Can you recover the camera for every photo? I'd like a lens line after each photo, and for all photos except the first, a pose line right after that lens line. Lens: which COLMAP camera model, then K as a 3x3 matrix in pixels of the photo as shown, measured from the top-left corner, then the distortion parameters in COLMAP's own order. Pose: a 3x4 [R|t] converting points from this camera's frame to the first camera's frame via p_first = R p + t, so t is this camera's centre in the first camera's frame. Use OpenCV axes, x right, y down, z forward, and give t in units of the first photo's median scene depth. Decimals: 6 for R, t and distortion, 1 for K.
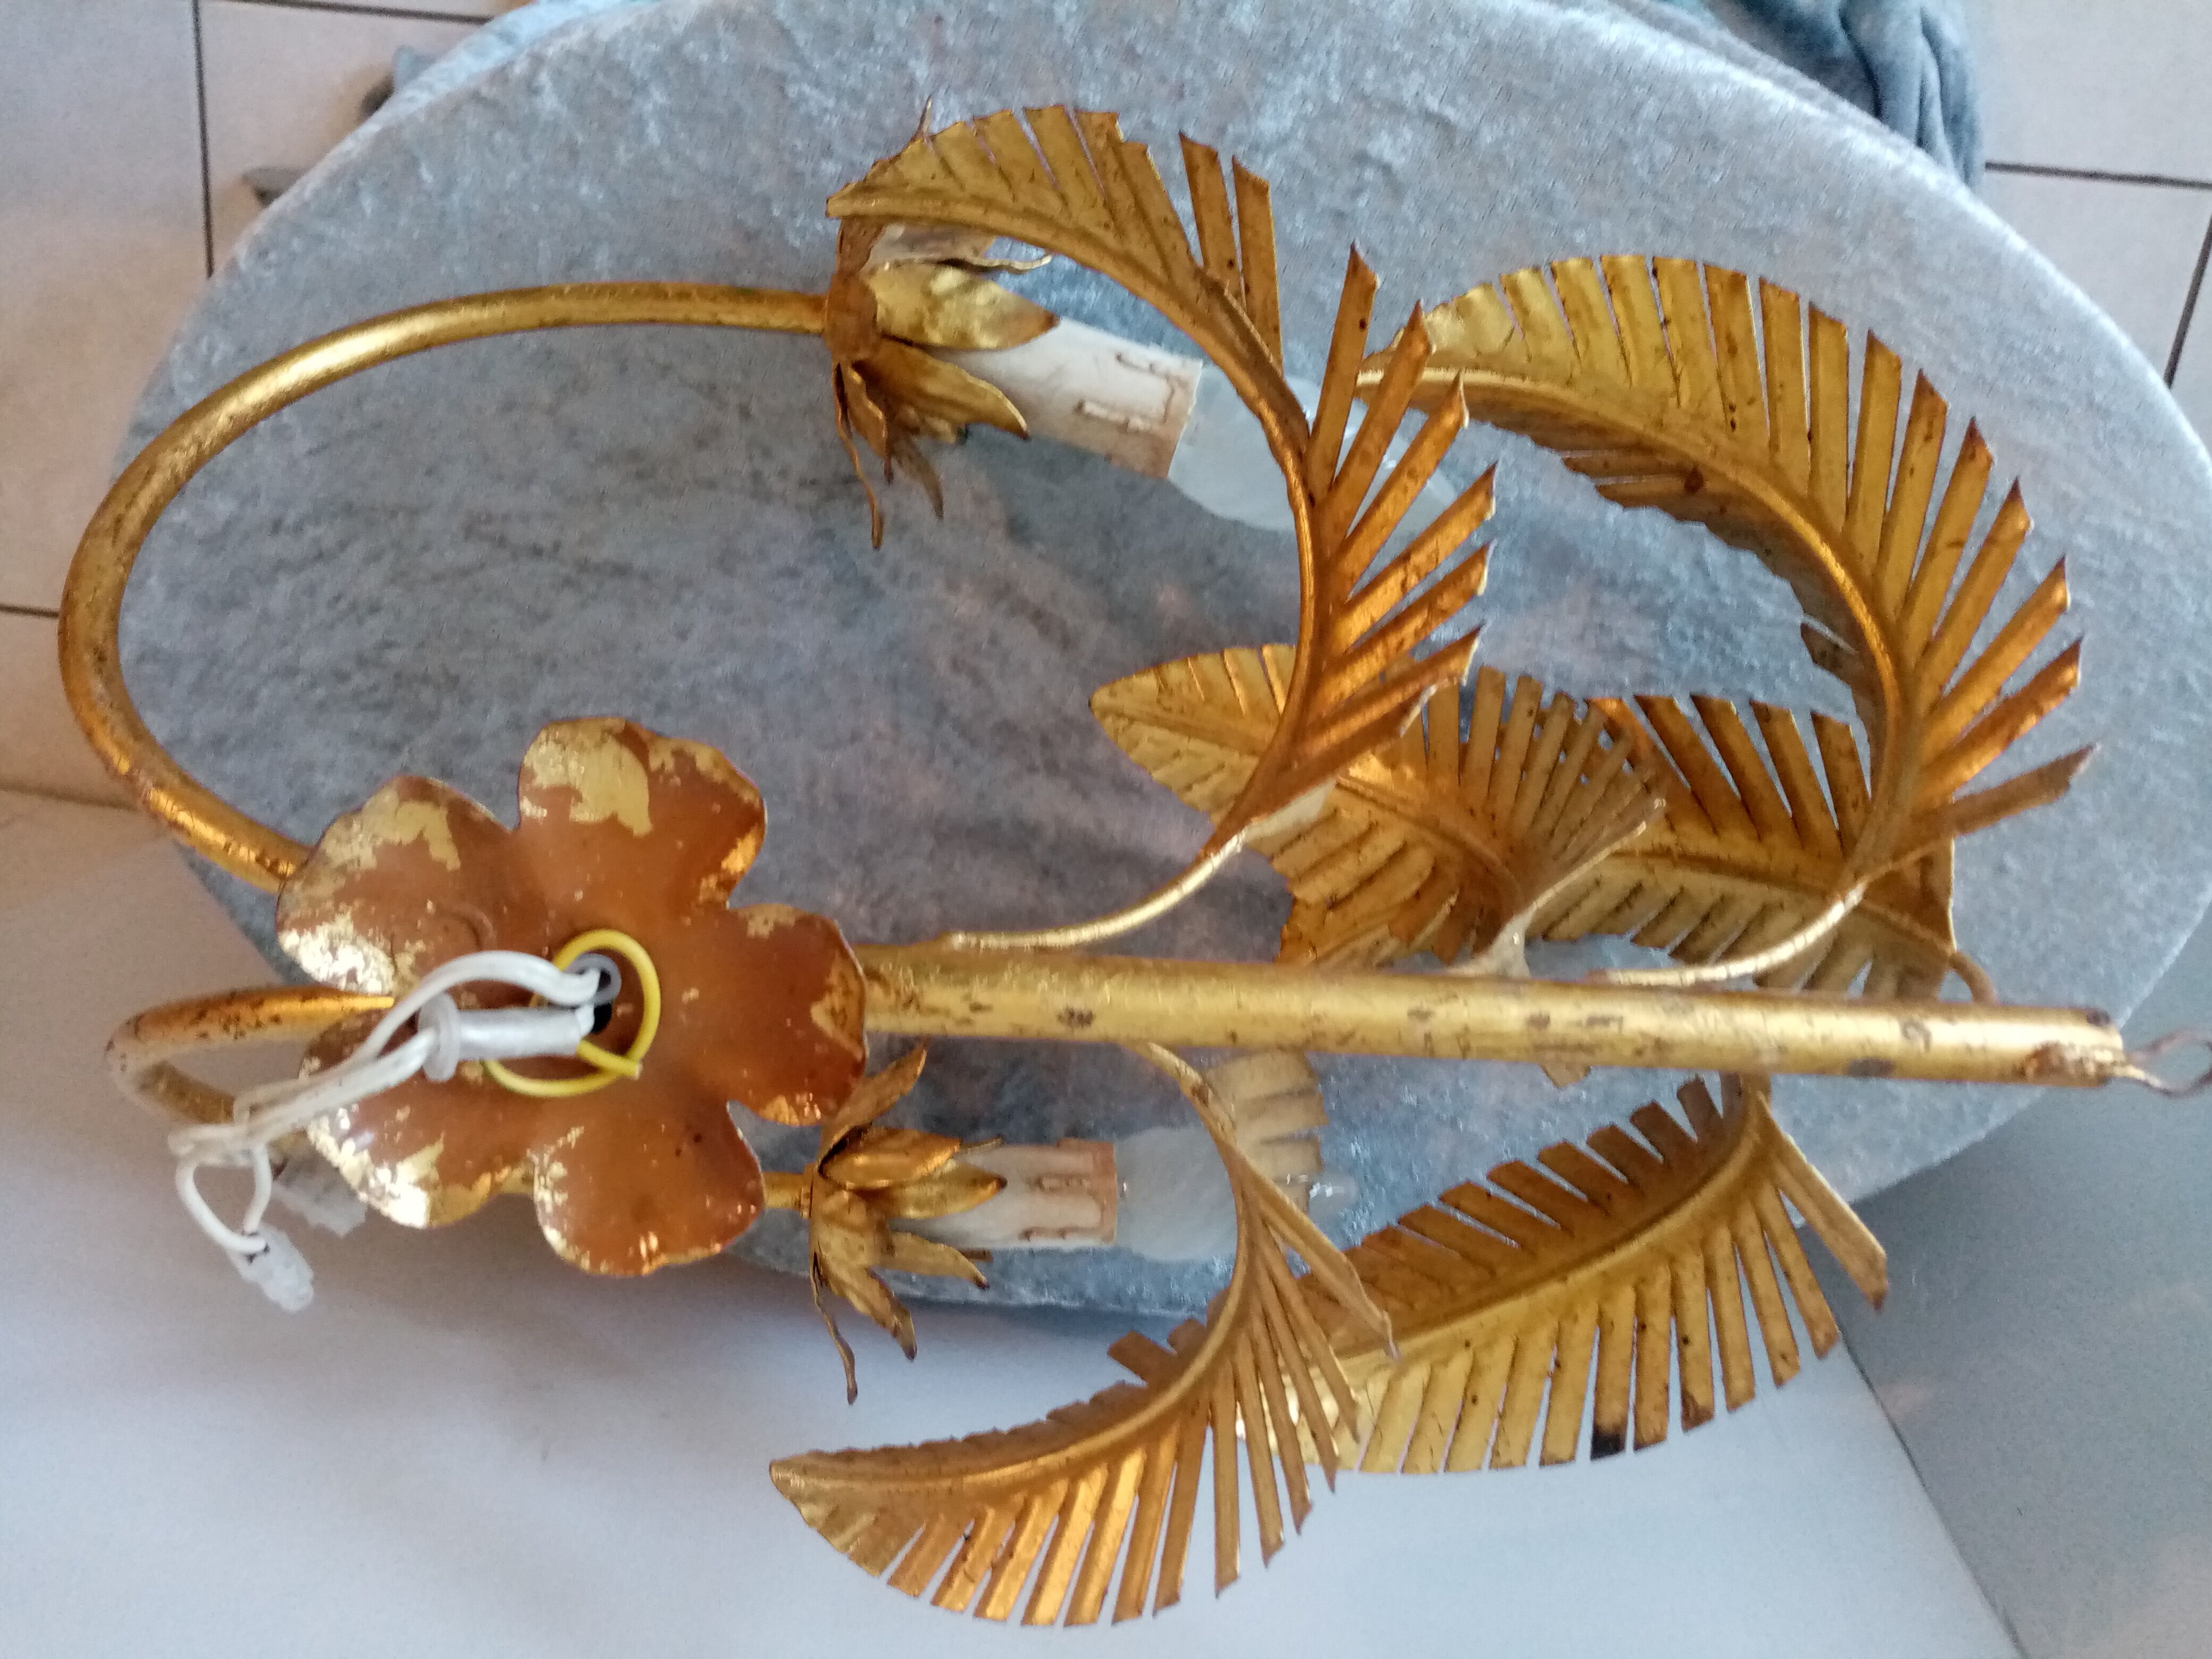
lens RADIAL K [[1654.6, 0, 1115.4], [0, 1654.6, 830.9], [0, 0, 1]] dist [0.019909, -0.018891]
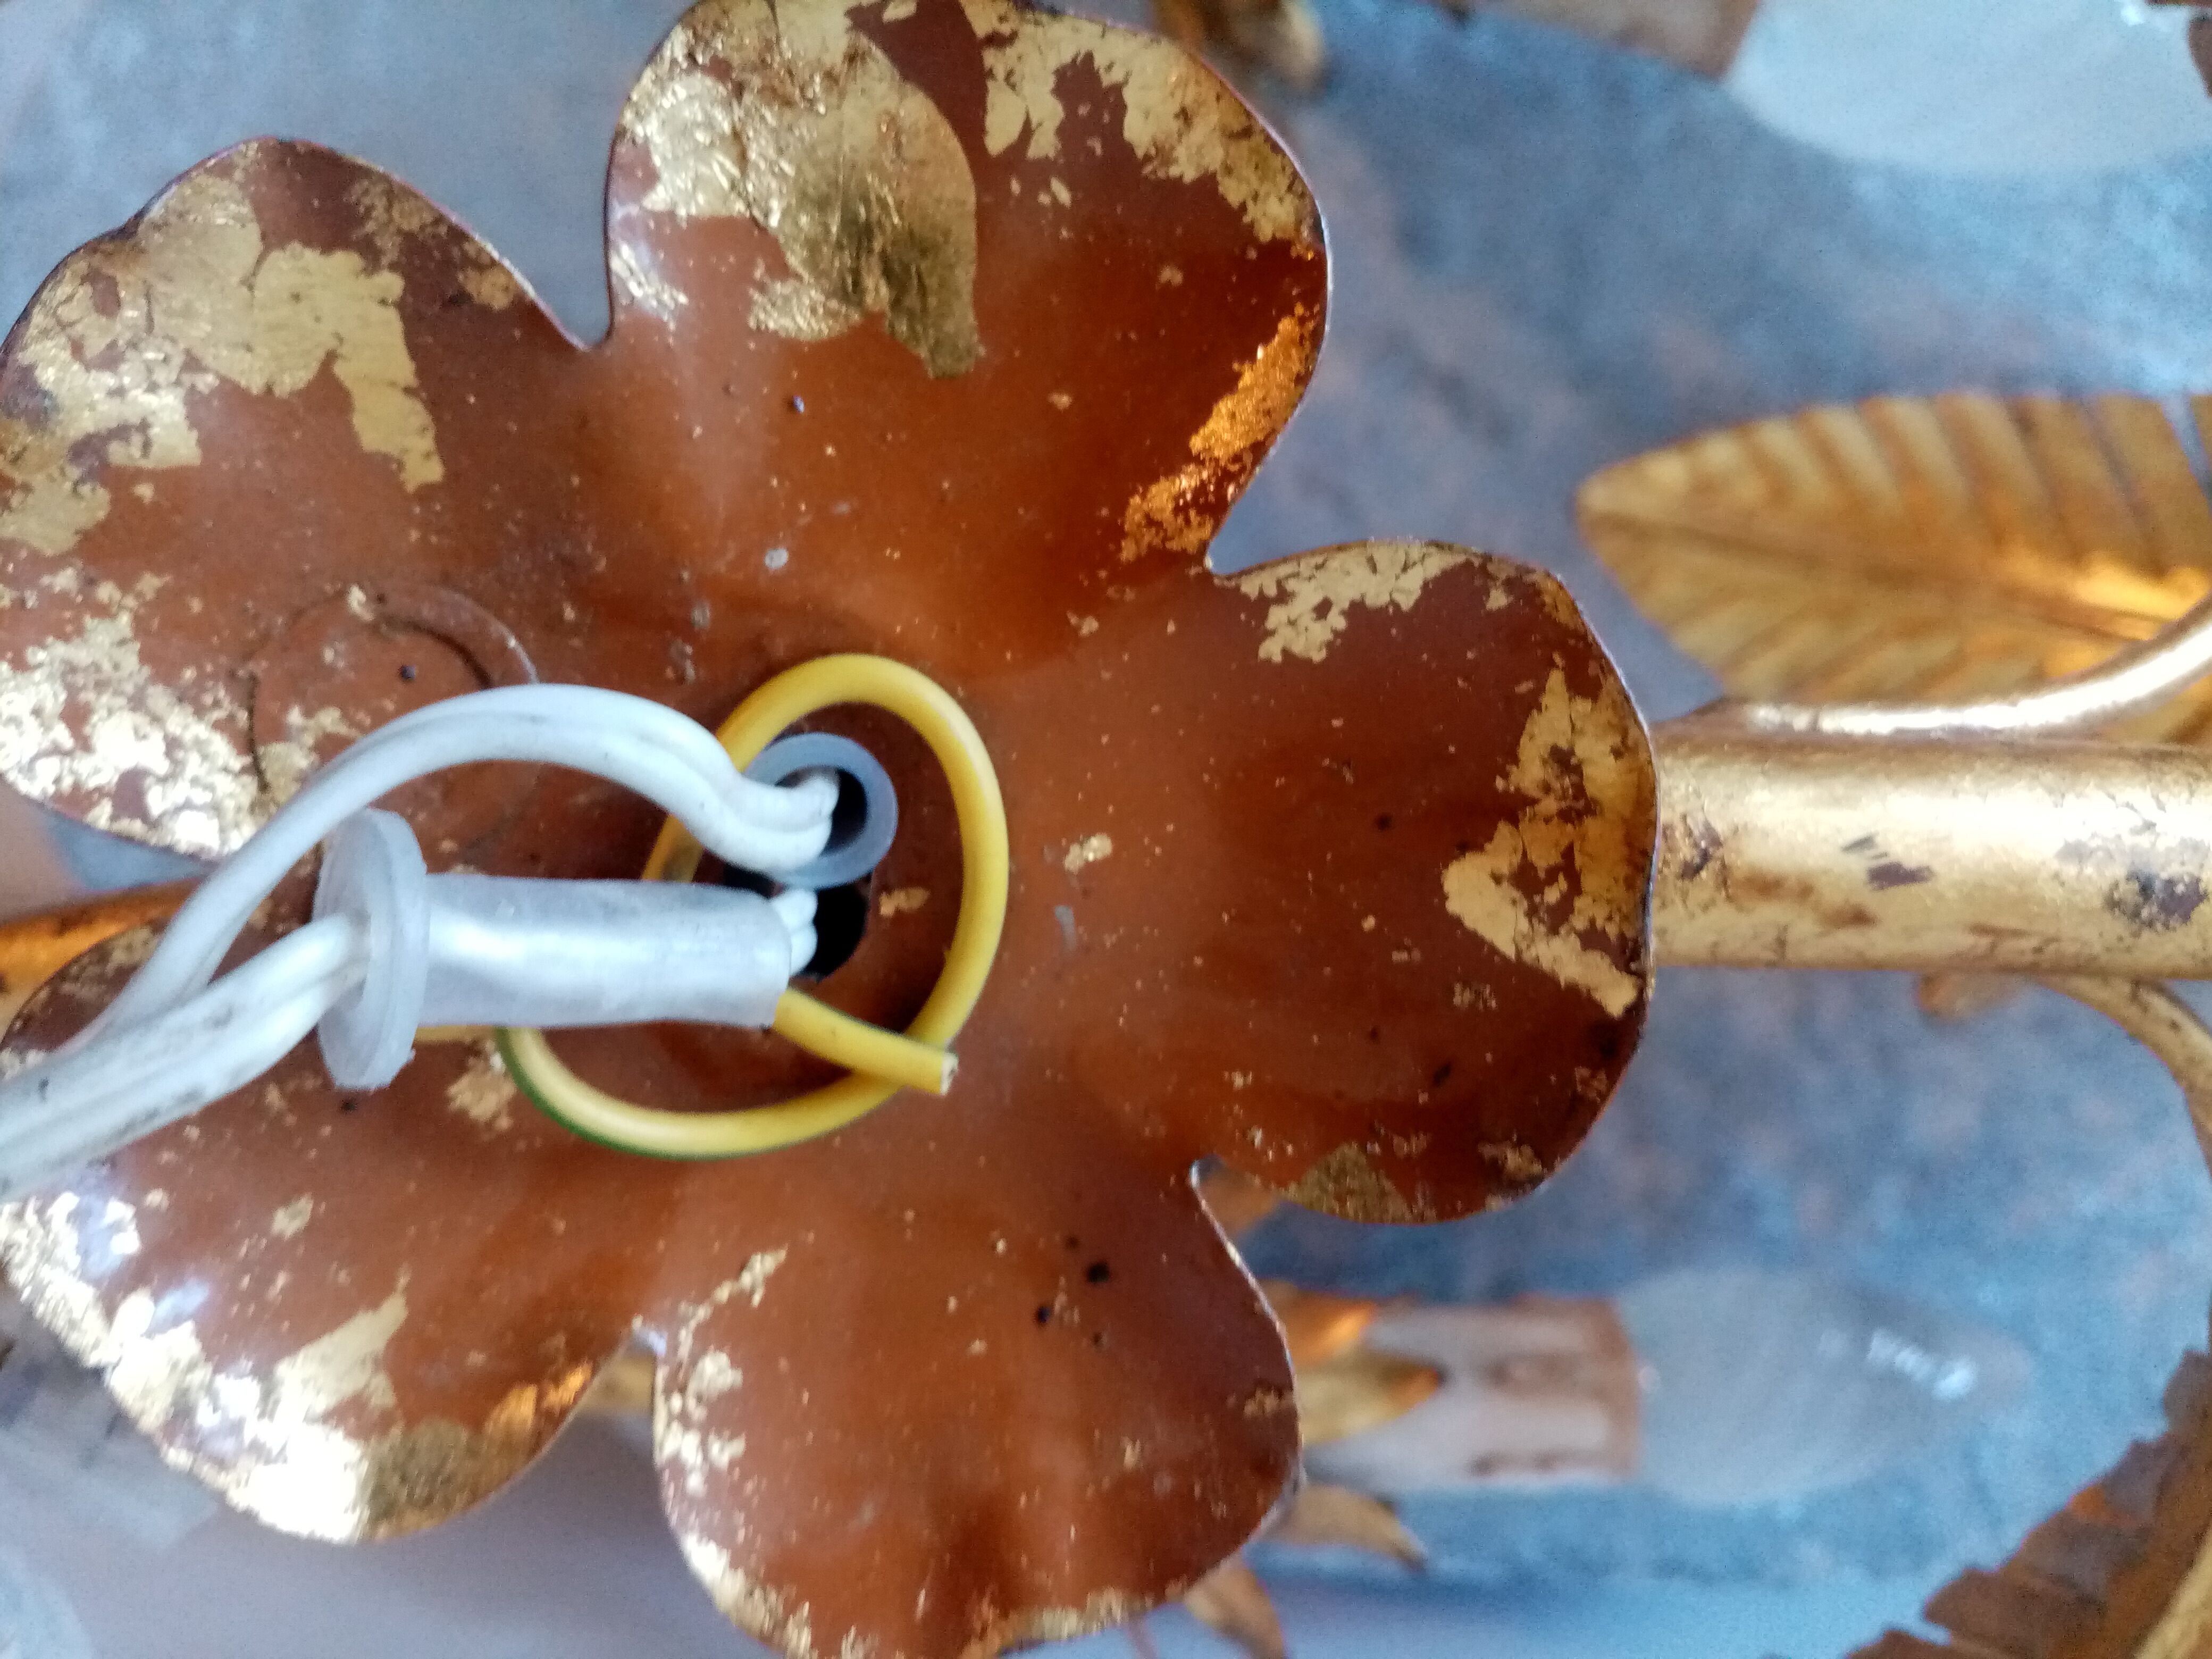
lens RADIAL K [[1712.9, 0, 1096.4], [0, 1712.9, 831.6], [0, 0, 1]] dist [-0.007280, -0.049562]
pose [[0.998021, -0.039963, -0.048546, -0.240315], [0.035129, 0.994700, -0.096636, 0.131469], [0.052151, 0.094740, 0.994135, 0.648985]]
